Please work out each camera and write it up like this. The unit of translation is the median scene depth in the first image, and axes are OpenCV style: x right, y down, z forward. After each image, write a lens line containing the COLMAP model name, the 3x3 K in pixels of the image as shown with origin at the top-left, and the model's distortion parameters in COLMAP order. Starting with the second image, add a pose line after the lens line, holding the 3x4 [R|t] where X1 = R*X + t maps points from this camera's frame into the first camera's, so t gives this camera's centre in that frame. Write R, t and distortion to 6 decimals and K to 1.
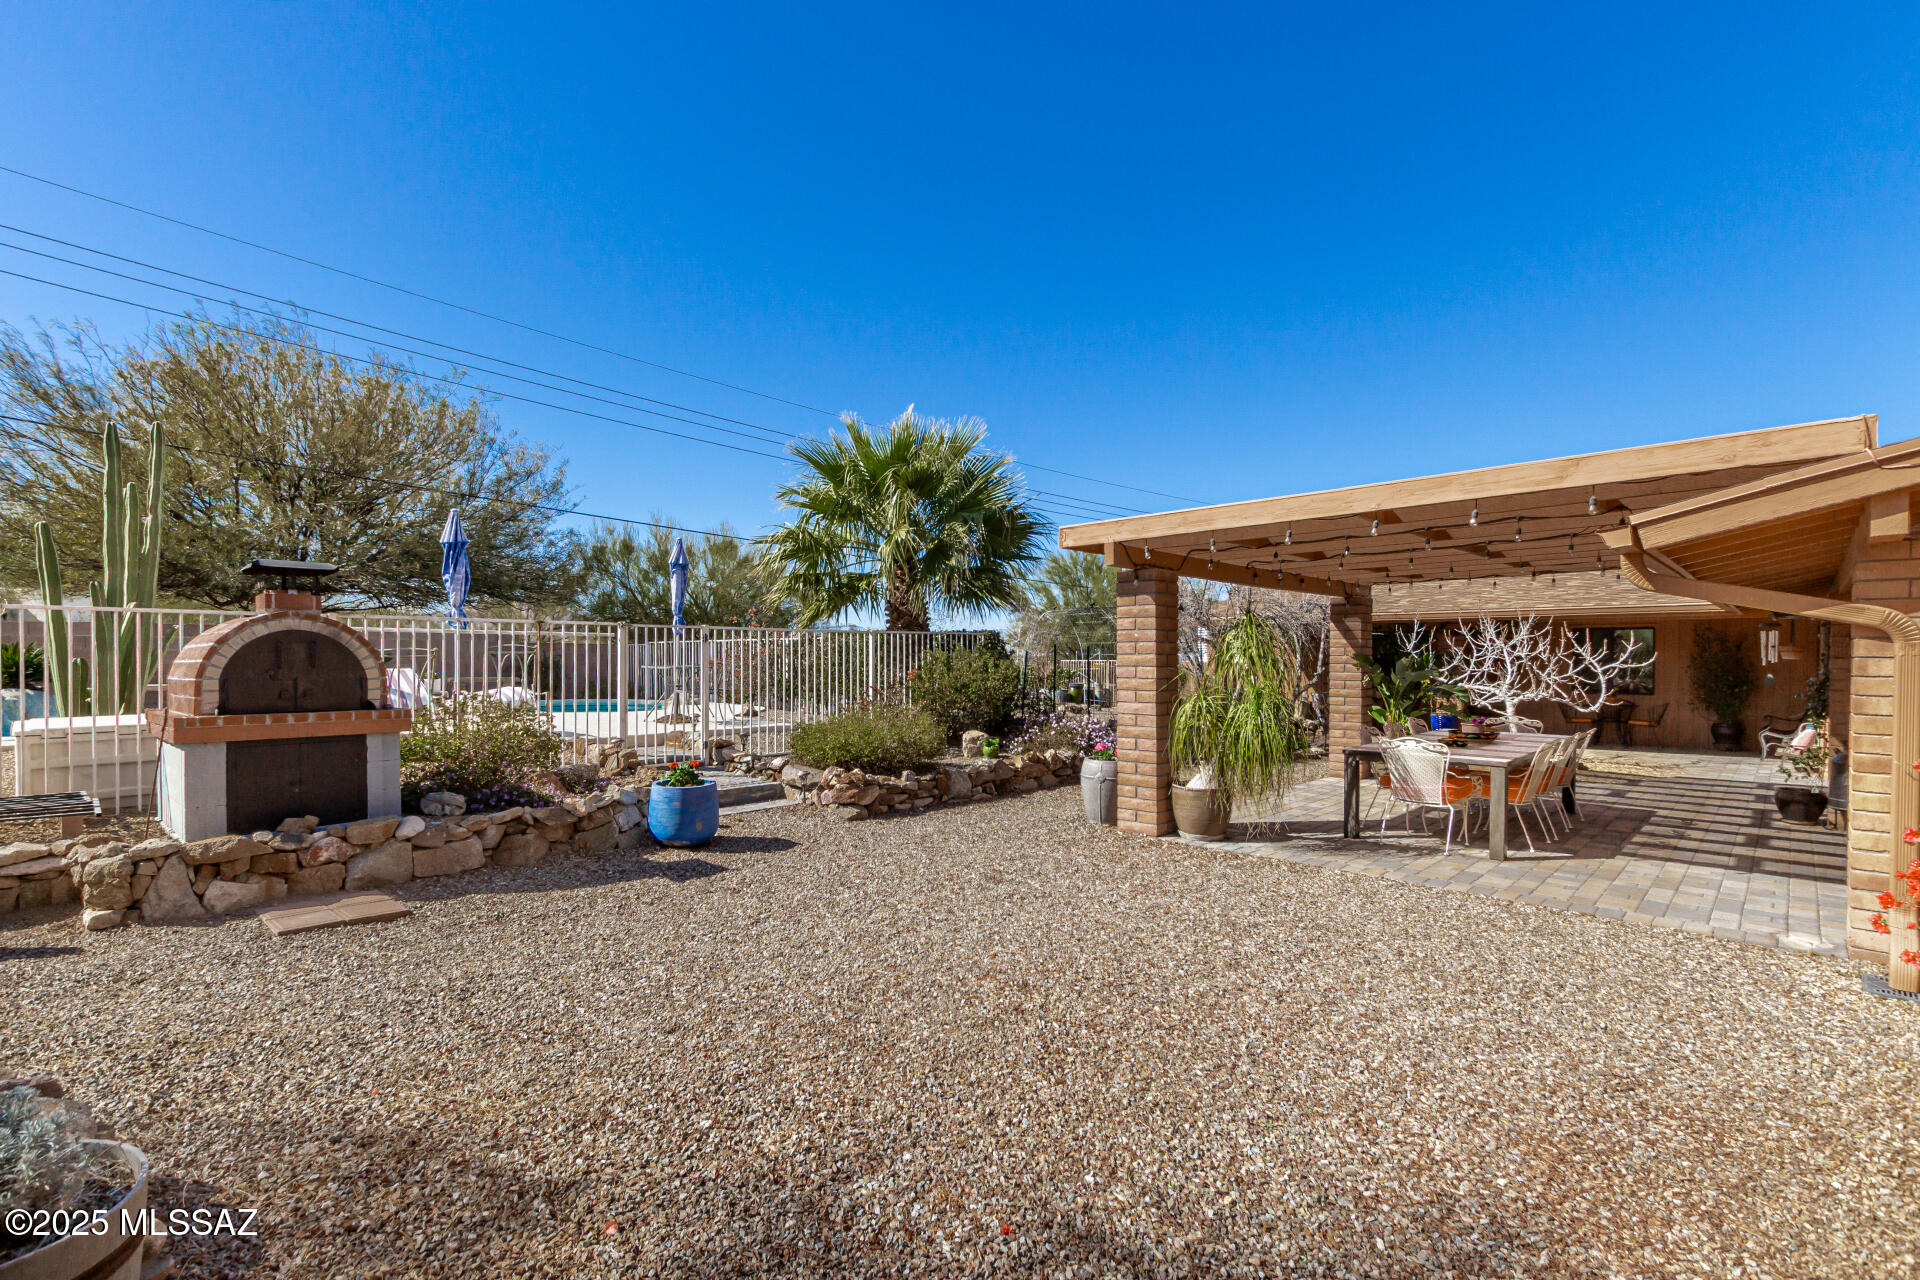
lens RADIAL K [[891.8, 0, 956.9], [0, 891.8, 650.6], [0, 0, 1]] dist [0.005950, -0.001555]
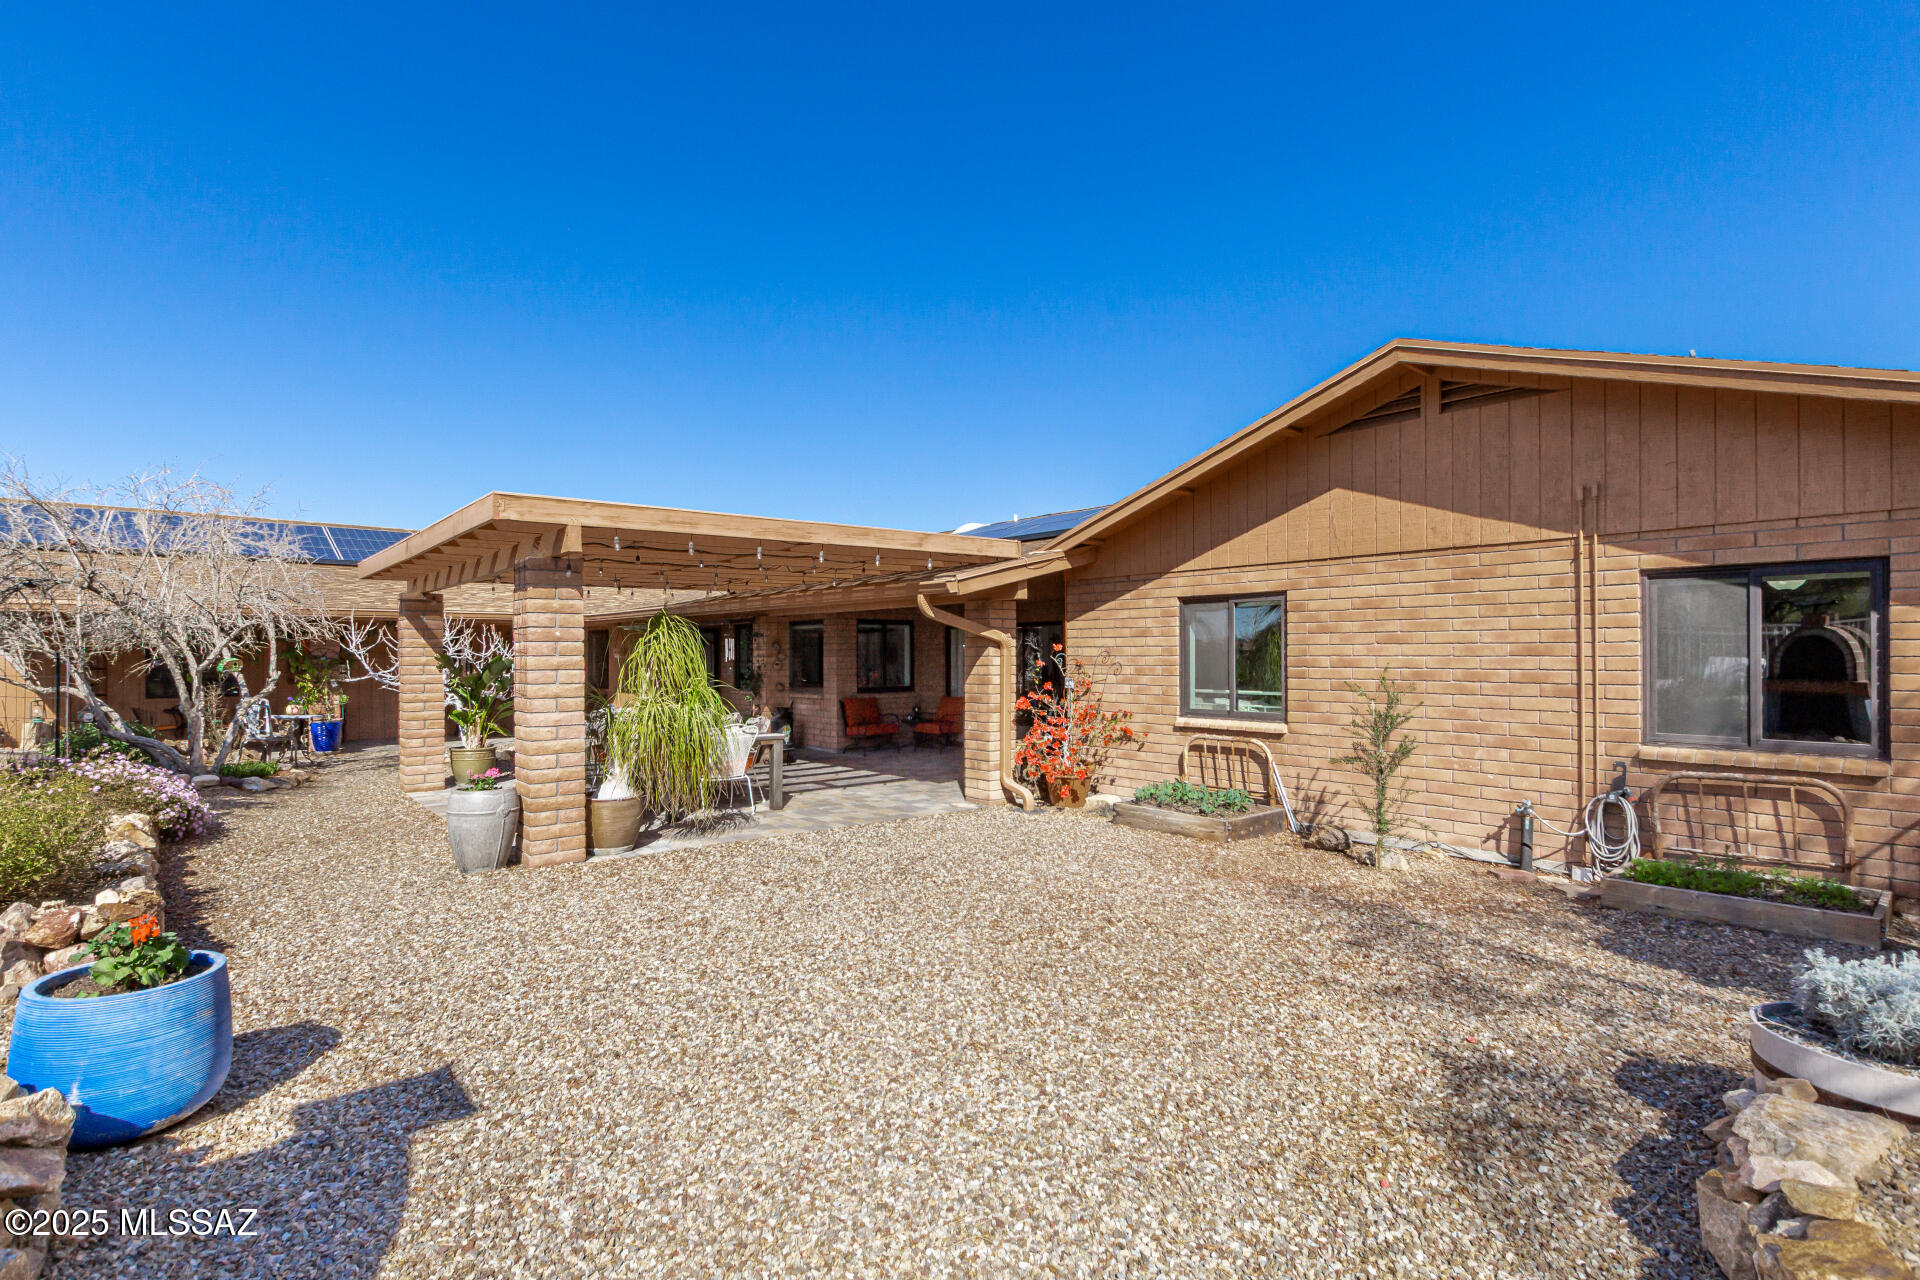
lens RADIAL K [[891.8, 0, 956.0], [0, 891.8, 644.5], [0, 0, 1]] dist [0.005950, -0.001555]
pose [[0.093998, 0.009954, 0.995523, -0.635539], [-0.003029, 0.999948, -0.009713, 0.000160], [-0.995568, -0.002102, 0.094023, 0.551185]]
